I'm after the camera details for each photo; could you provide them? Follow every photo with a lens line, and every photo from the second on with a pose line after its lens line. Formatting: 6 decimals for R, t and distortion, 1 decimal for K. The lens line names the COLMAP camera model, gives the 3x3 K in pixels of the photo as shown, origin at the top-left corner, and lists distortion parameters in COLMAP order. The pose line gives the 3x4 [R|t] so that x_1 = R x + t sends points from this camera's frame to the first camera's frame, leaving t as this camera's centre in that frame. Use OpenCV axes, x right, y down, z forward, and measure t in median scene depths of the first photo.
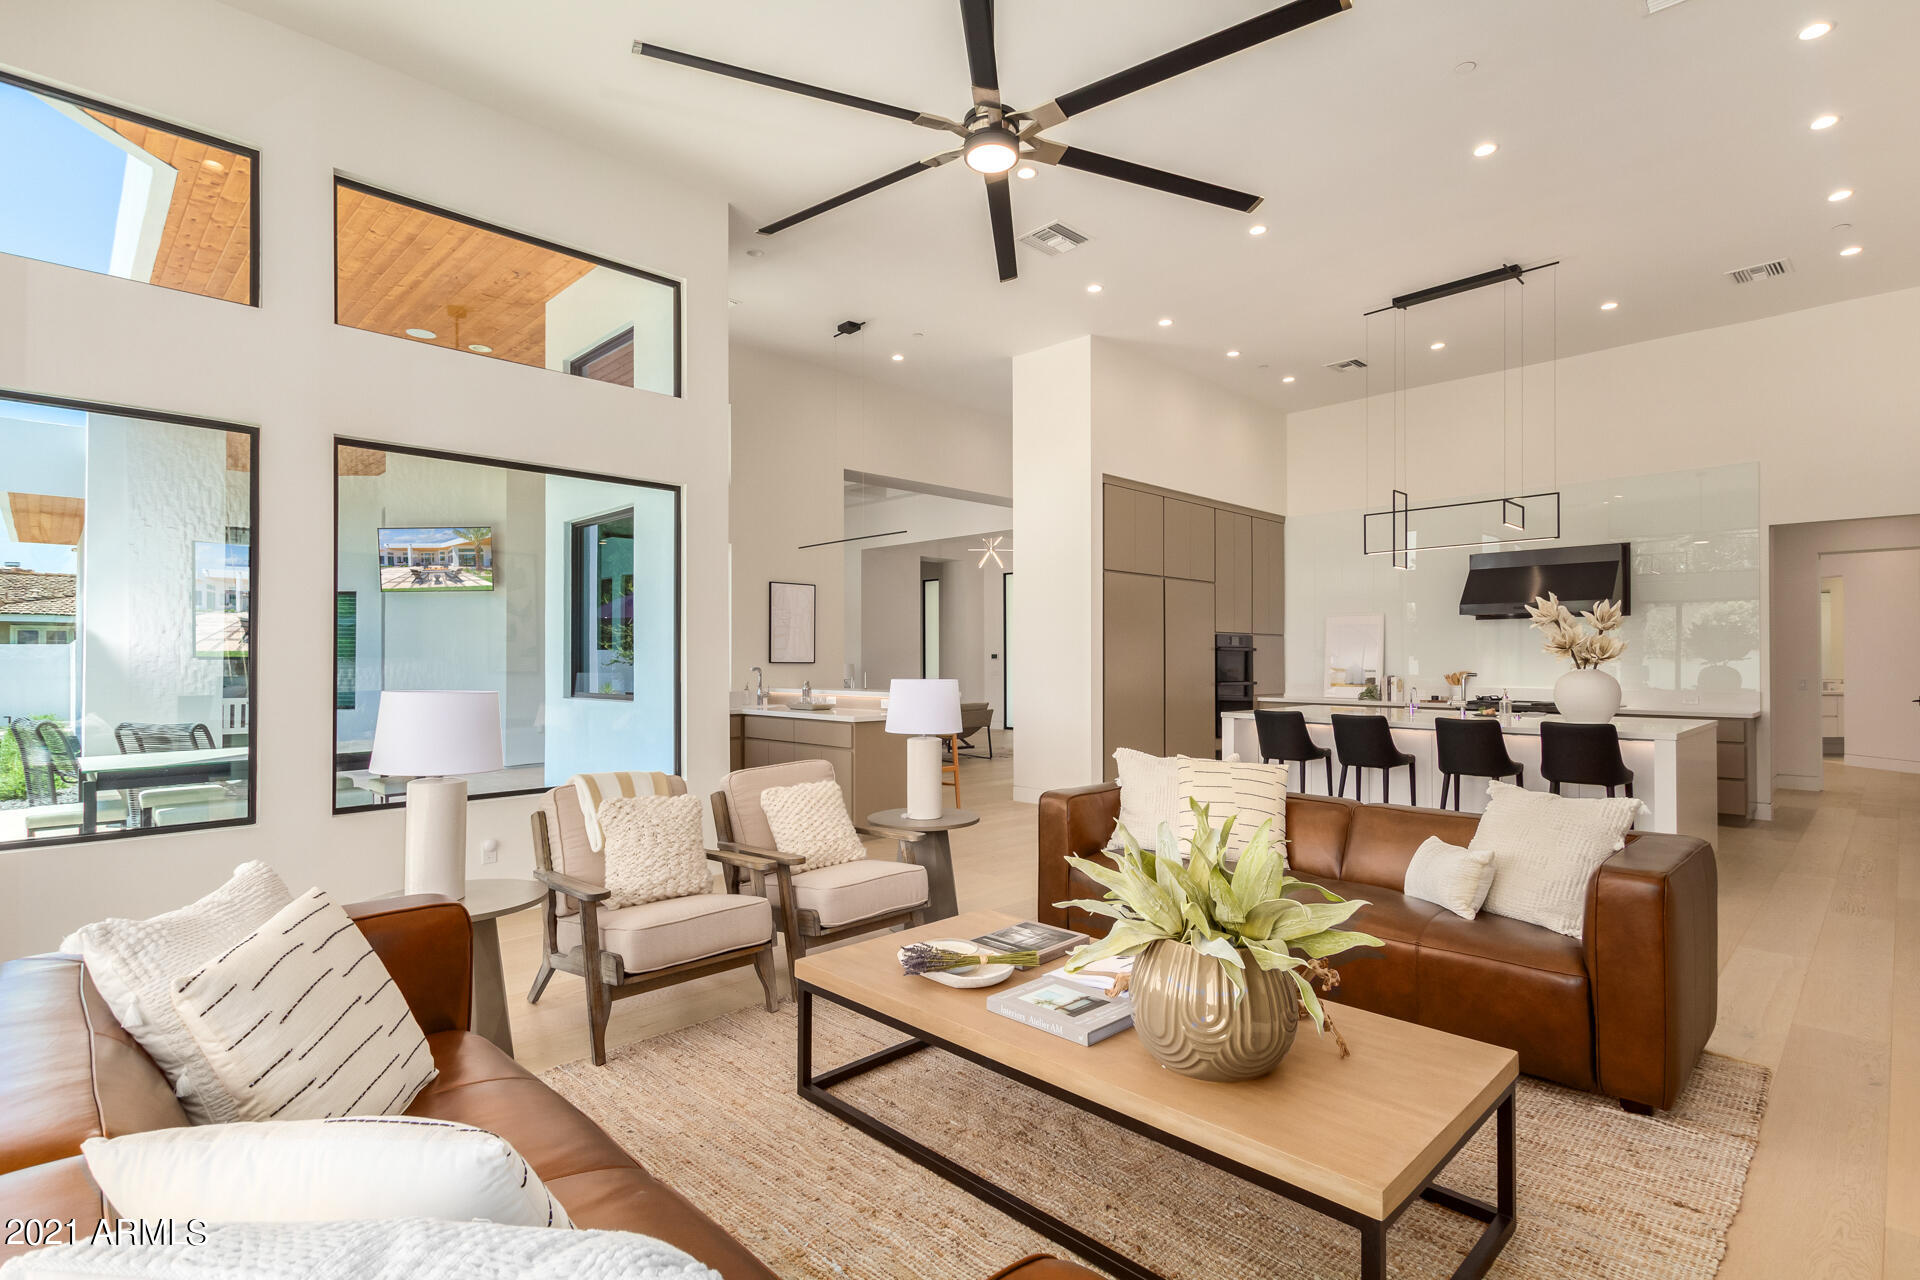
lens RADIAL K [[905.6, 0, 960.0], [0, 905.6, 640.0], [0, 0, 1]] dist [0.001803, -0.000196]
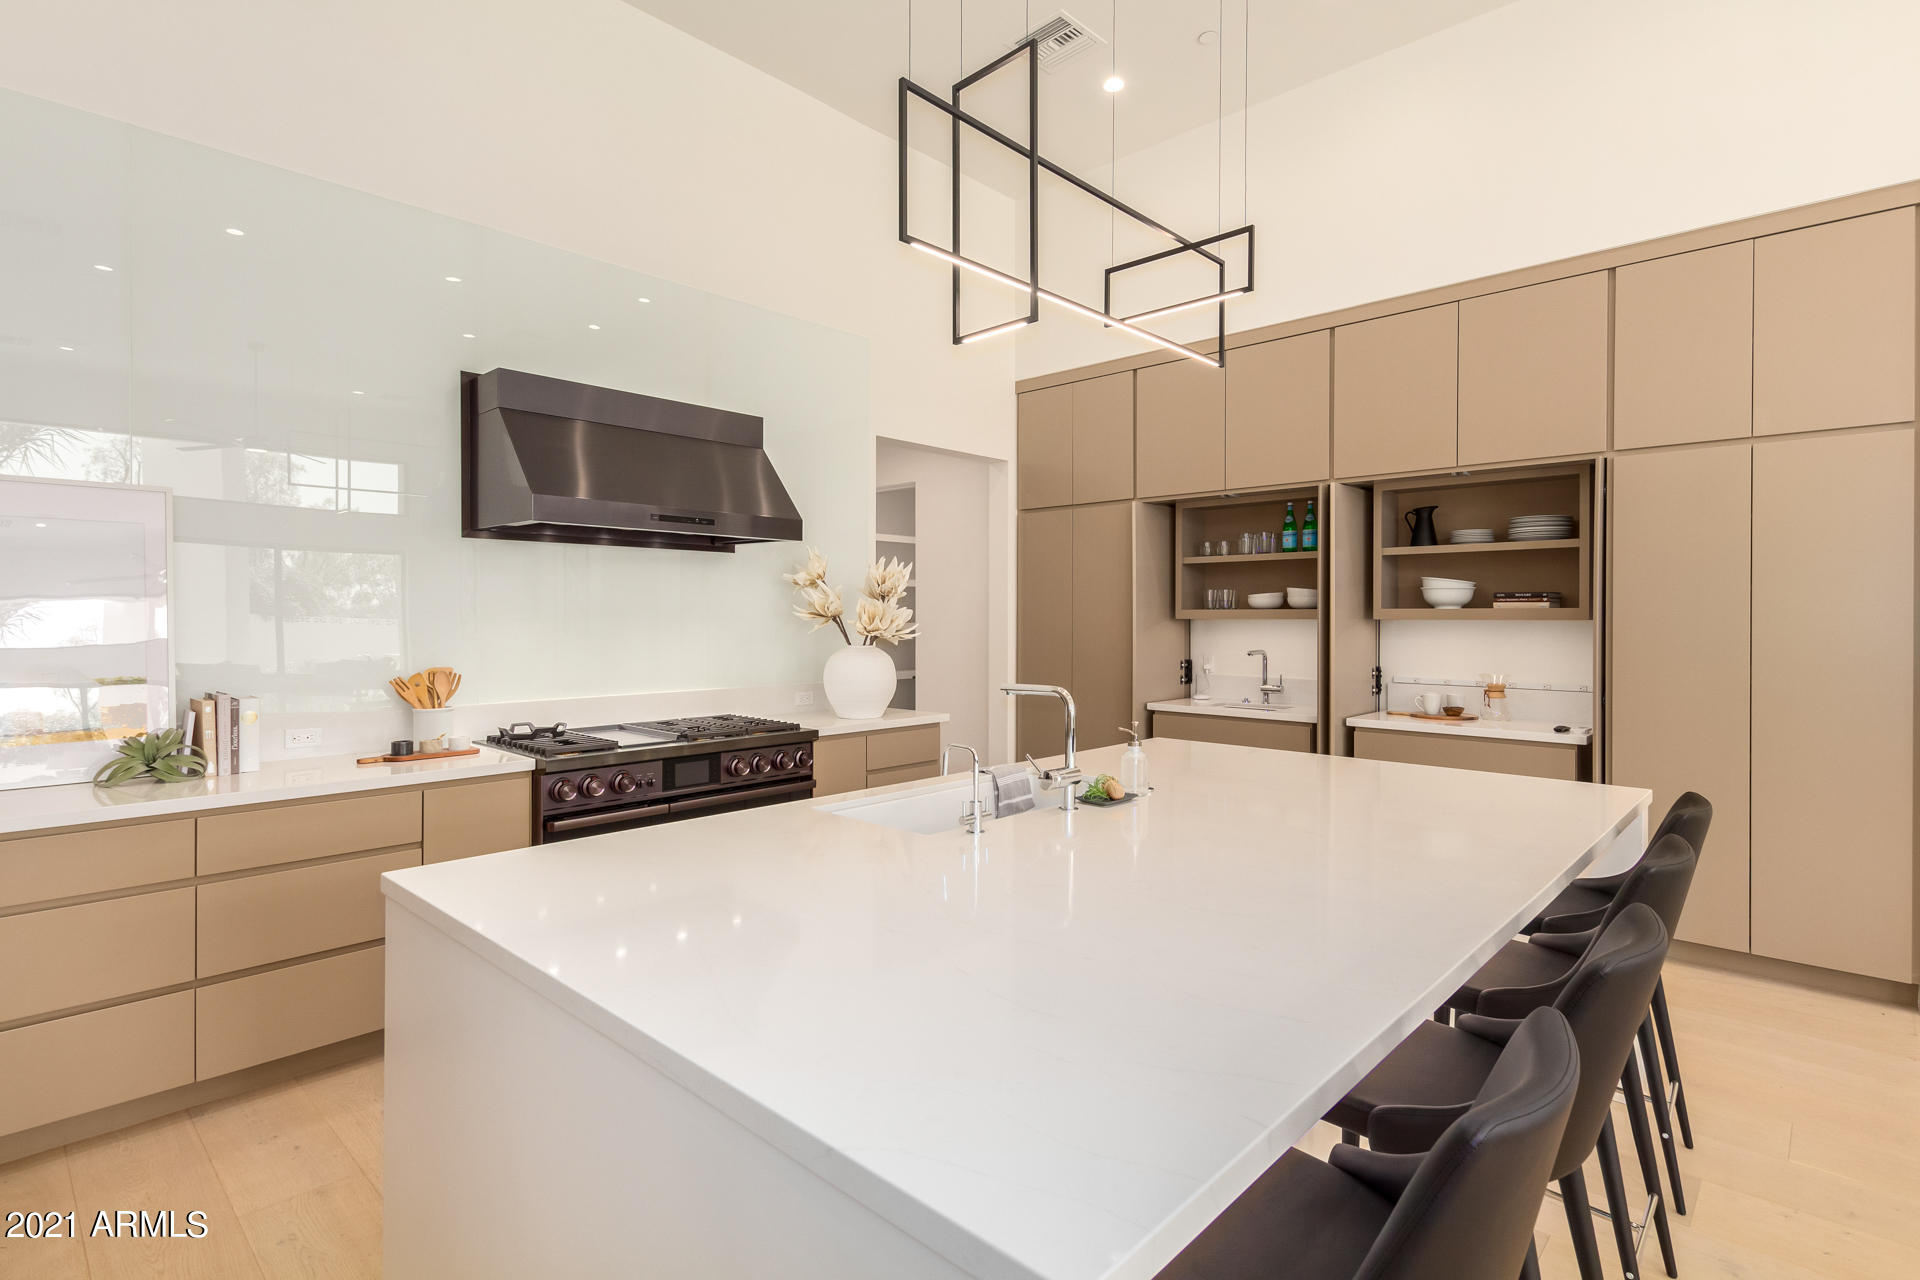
lens RADIAL K [[938.6, 0, 964.8], [0, 938.6, 620.2], [0, 0, 1]] dist [0.013675, -0.000124]
pose [[-0.030248, -0.008176, 0.999509, 0.144813], [-0.018815, 0.999794, 0.007609, 0.006923], [-0.999365, -0.018576, -0.030395, 0.761960]]
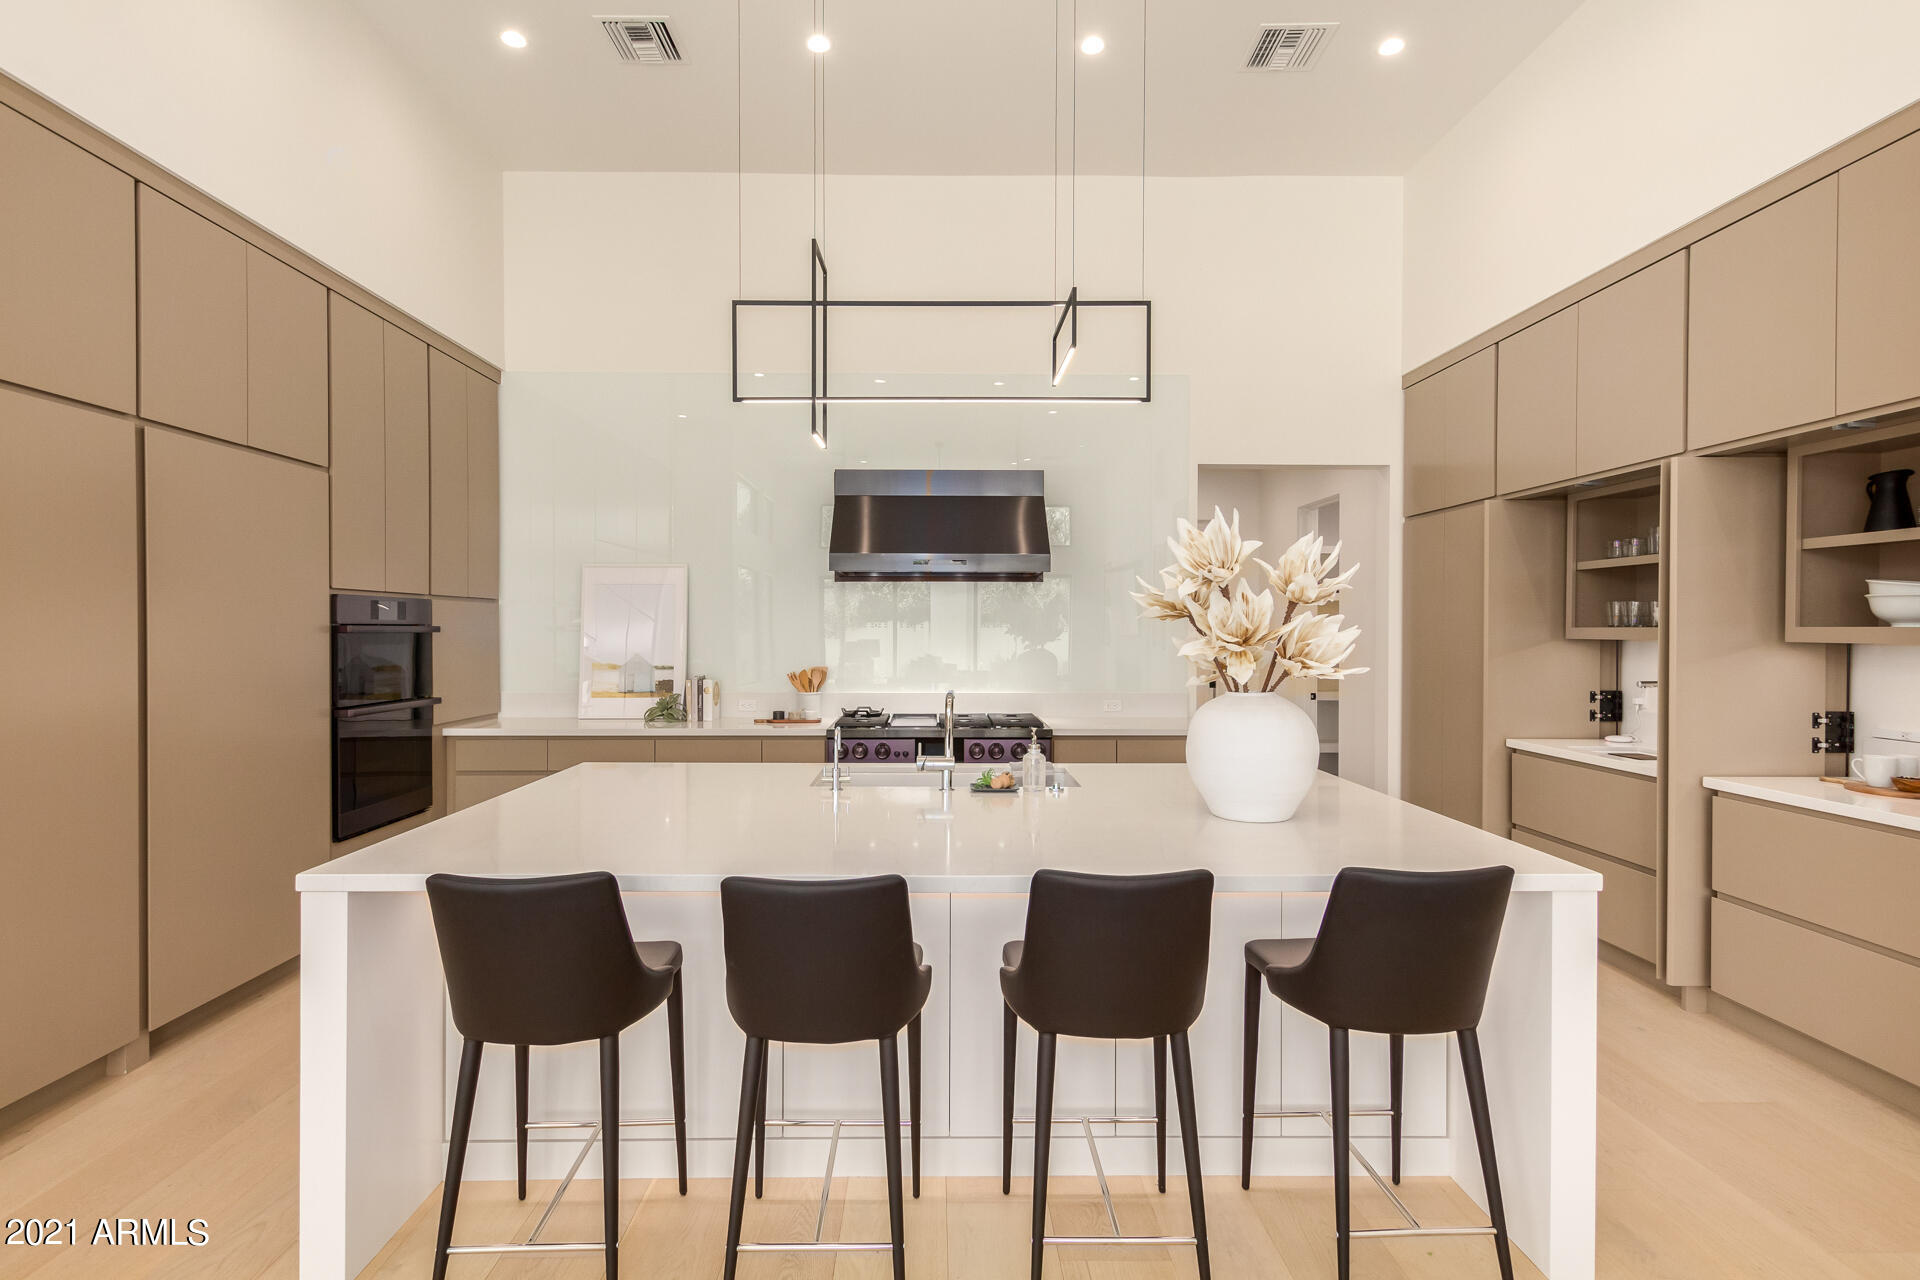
lens RADIAL K [[936.1, 0, 933.2], [0, 936.1, 631.2], [0, 0, 1]] dist [0.026536, -0.000023]
pose [[0.699858, -0.003450, 0.714274, 0.164773], [-0.012617, 0.999773, 0.017192, -0.000102], [-0.714171, -0.021044, 0.699655, 0.498801]]
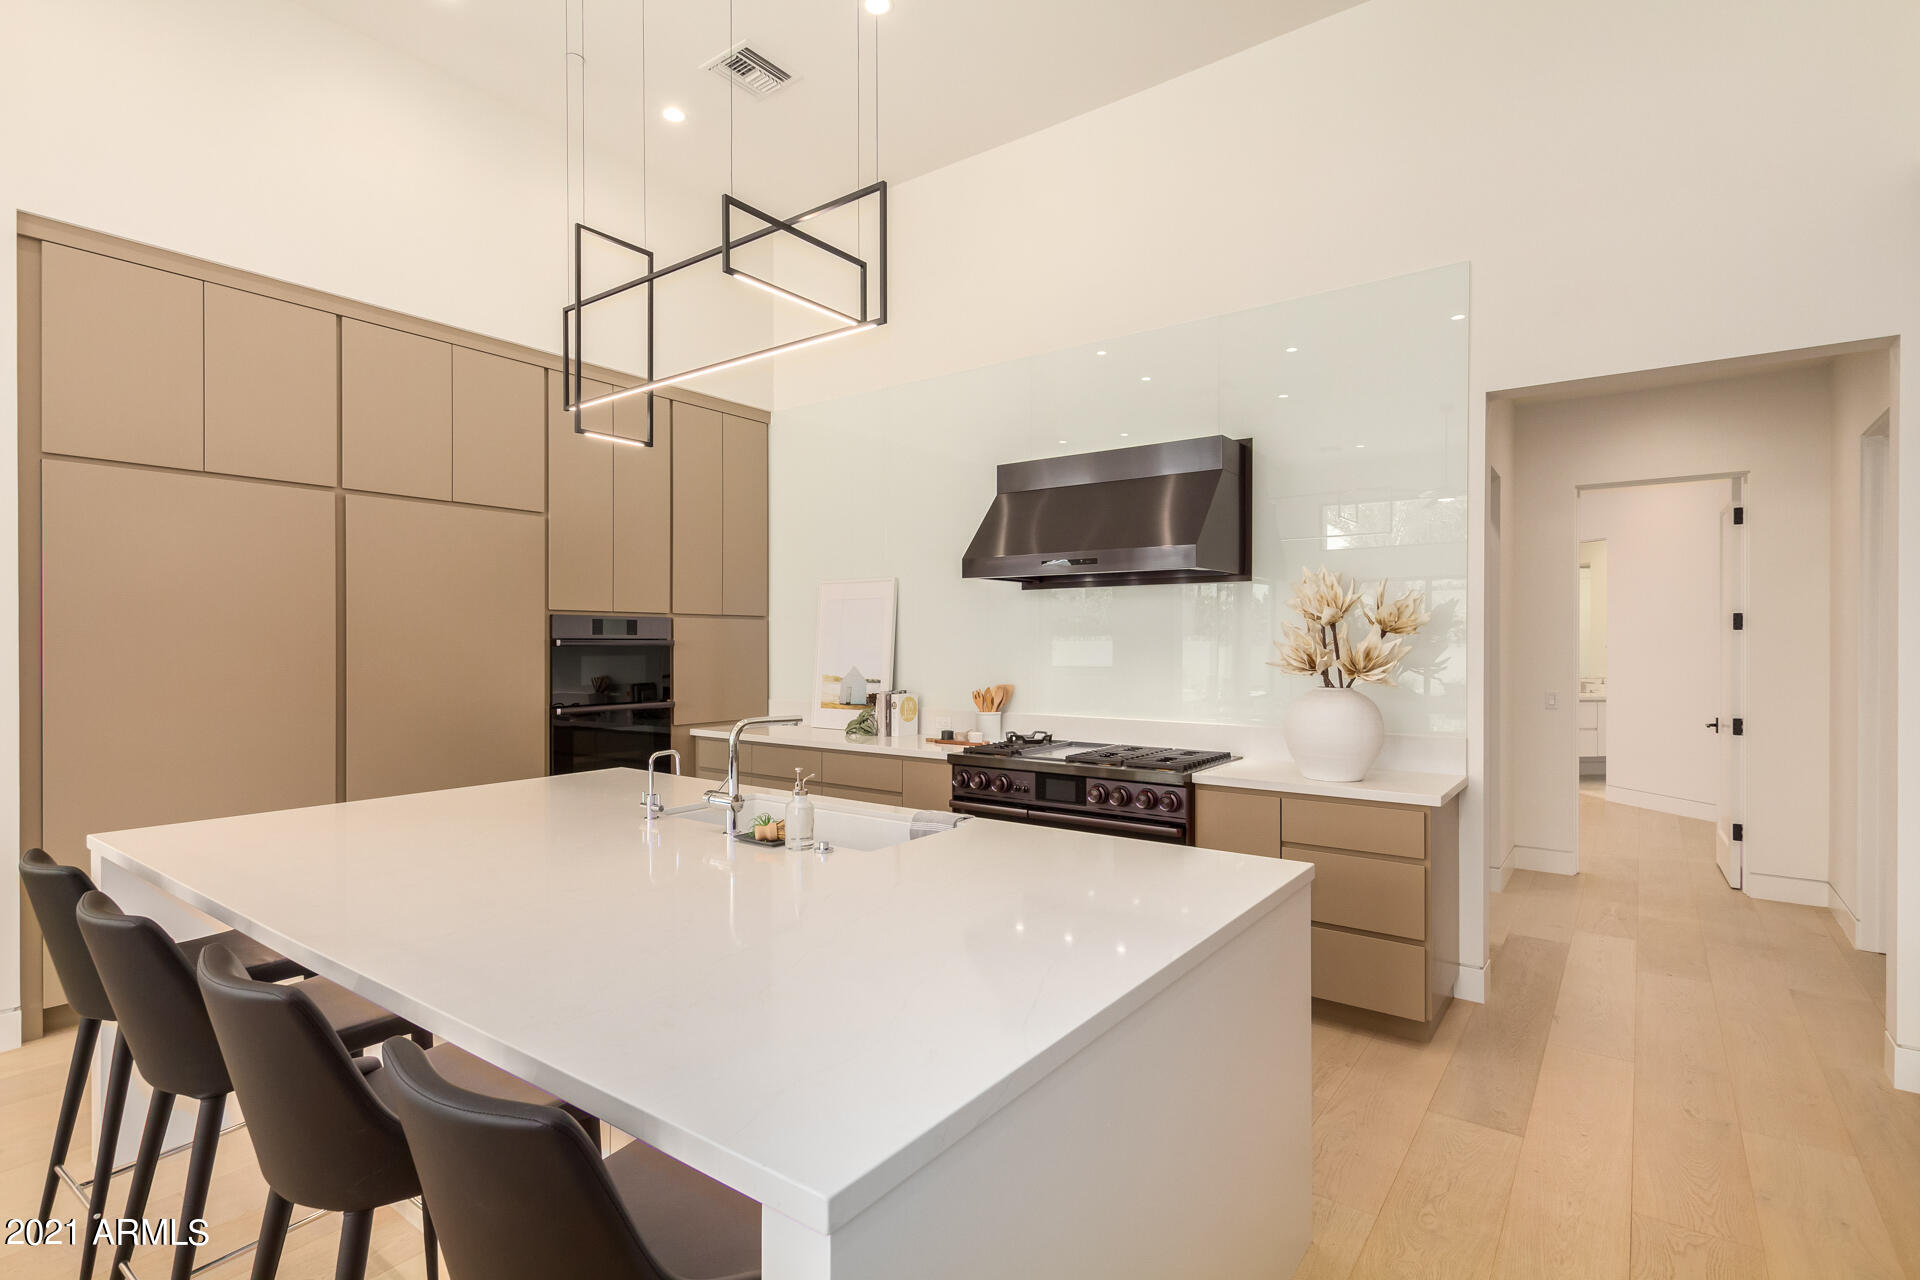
lens RADIAL K [[914.5, 0, 960.0], [0, 914.5, 640.0], [0, 0, 1]] dist [0.001218, 0.000243]
pose [[0.986584, -0.000075, 0.163254, 0.426700], [-0.002571, 0.999869, 0.015994, -0.000679], [-0.163234, -0.016199, 0.986454, 0.449147]]
